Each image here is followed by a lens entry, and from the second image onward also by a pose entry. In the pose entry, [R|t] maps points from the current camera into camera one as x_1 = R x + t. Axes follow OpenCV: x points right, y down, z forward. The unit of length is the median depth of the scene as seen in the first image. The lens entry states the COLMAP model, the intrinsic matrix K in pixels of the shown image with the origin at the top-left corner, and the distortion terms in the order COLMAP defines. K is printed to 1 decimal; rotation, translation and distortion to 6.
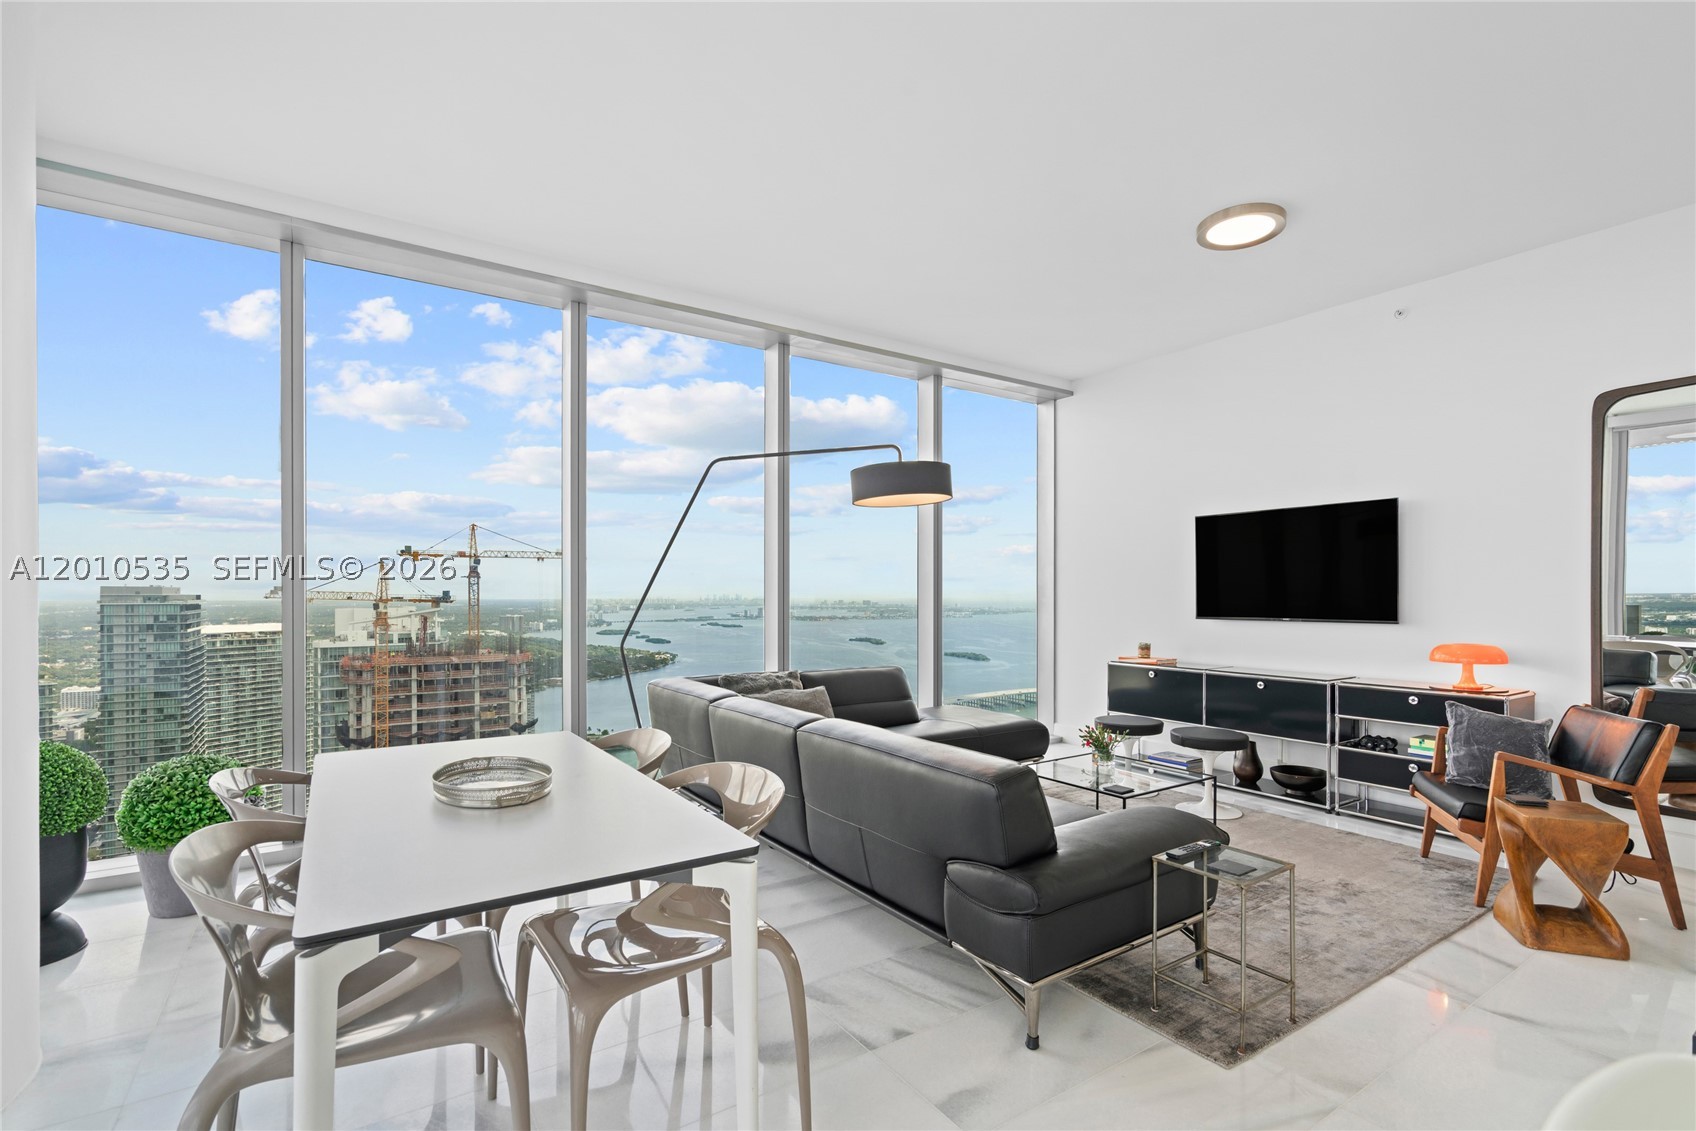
lens RADIAL K [[774.3, 0, 855.0], [0, 774.3, 611.1], [0, 0, 1]] dist [-0.004084, 0.002994]
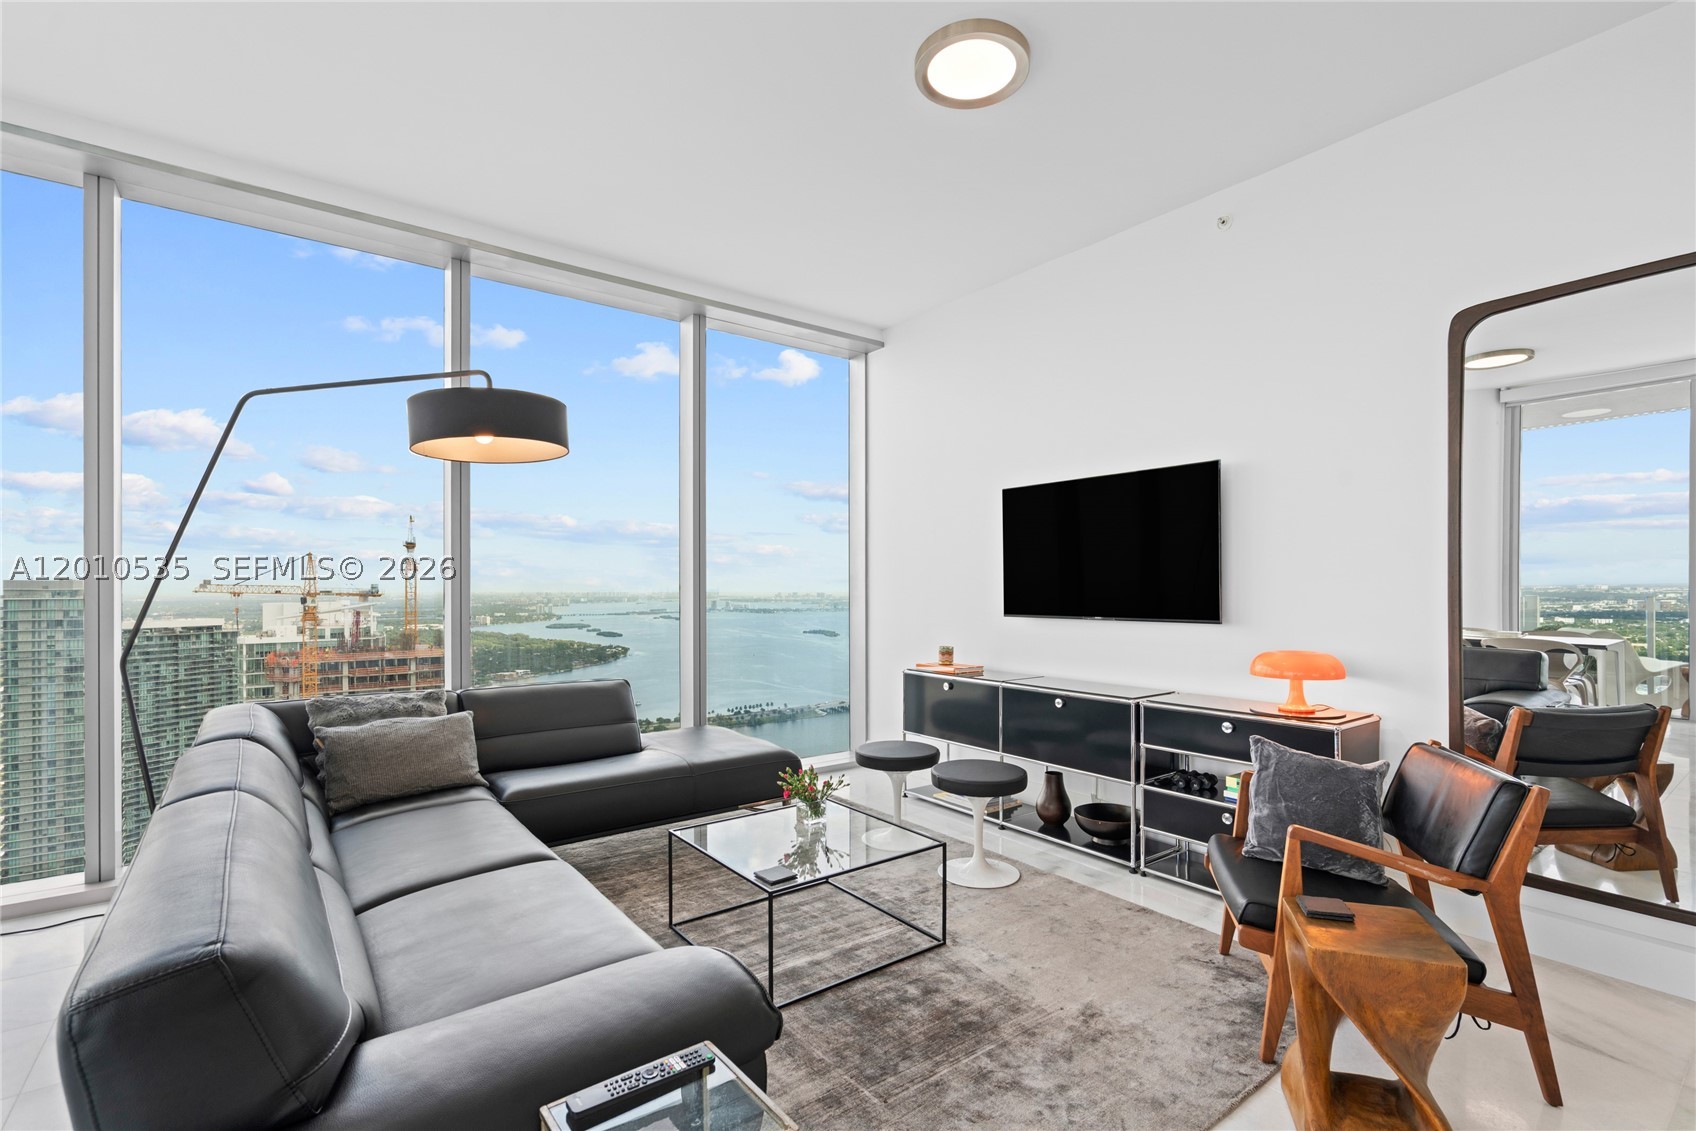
lens RADIAL K [[774.3, 0, 853.6], [0, 774.3, 601.5], [0, 0, 1]] dist [-0.004084, 0.002994]
pose [[0.998225, -0.003104, 0.059480, 0.255992], [0.003265, 0.999991, -0.002608, -0.004249], [-0.059471, 0.002798, 0.998226, 0.223169]]
